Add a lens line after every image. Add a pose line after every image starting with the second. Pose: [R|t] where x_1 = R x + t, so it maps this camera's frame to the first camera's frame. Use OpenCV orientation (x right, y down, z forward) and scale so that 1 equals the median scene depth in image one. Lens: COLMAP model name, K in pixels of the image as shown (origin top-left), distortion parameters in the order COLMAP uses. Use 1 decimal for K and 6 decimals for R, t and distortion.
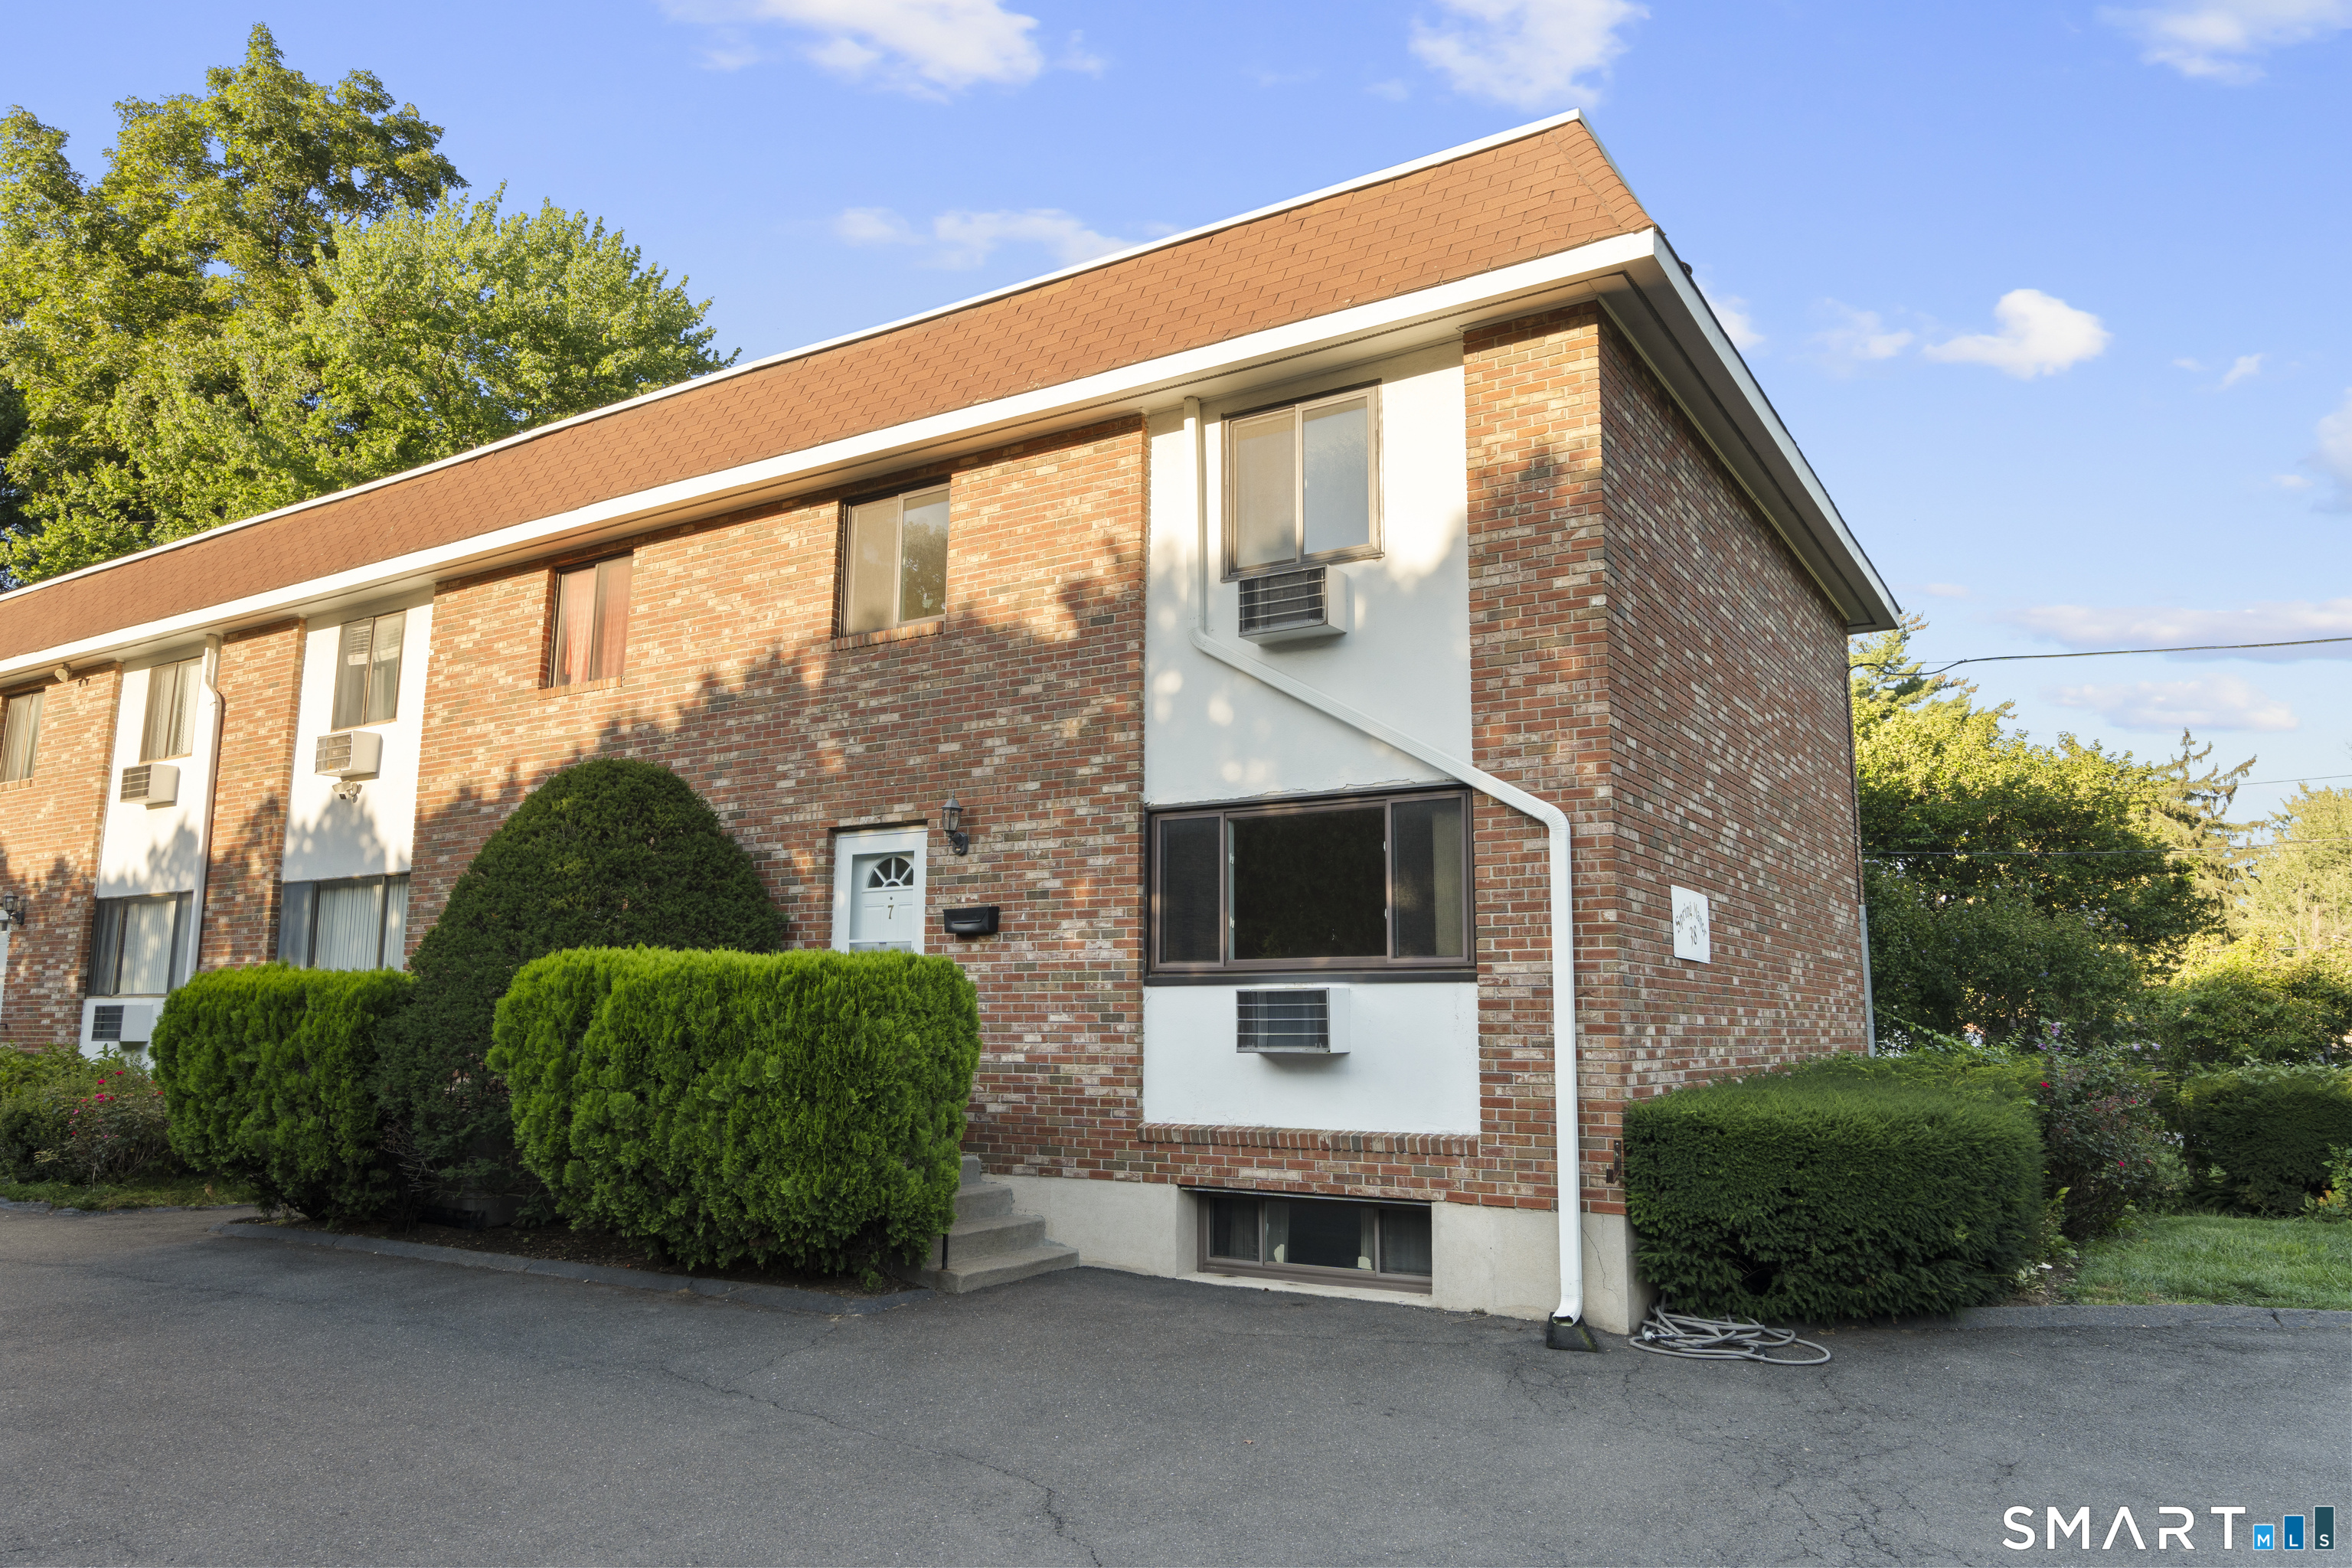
lens RADIAL K [[1570.0, 0, 1178.3], [0, 1570.0, 780.0], [0, 0, 1]] dist [0.003094, 0.005056]
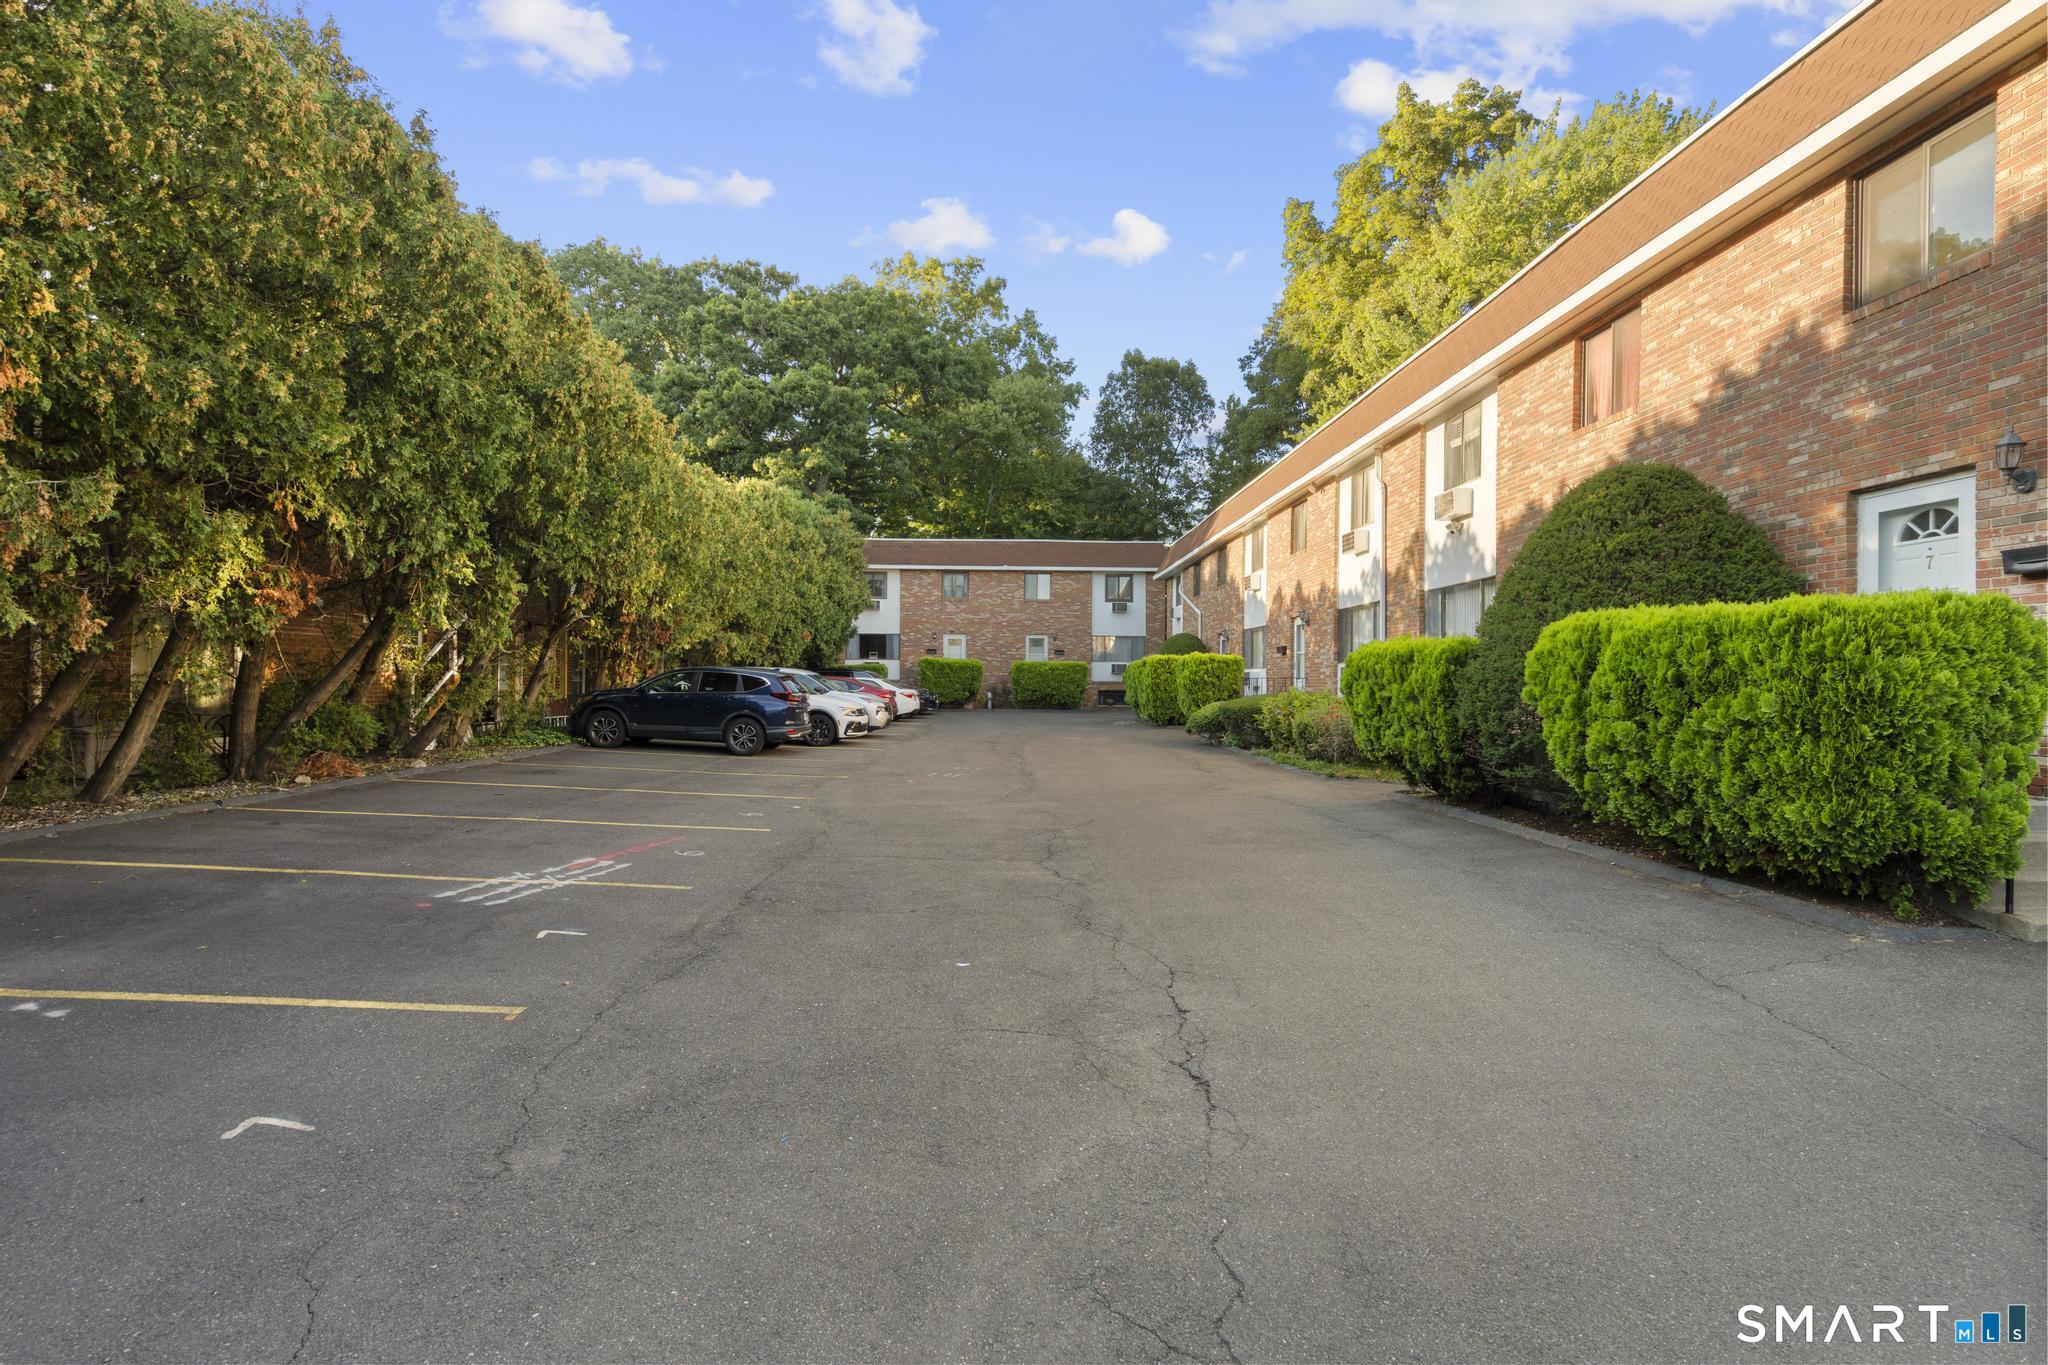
lens RADIAL K [[915.5, 0, 1022.3], [0, 915.5, 678.6], [0, 0, 1]] dist [-0.002256, 0.000862]
pose [[0.550391, -0.003323, -0.834900, -0.009999], [0.125972, 0.988875, 0.079108, 0.037516], [0.825349, -0.148715, 0.544687, 0.169817]]
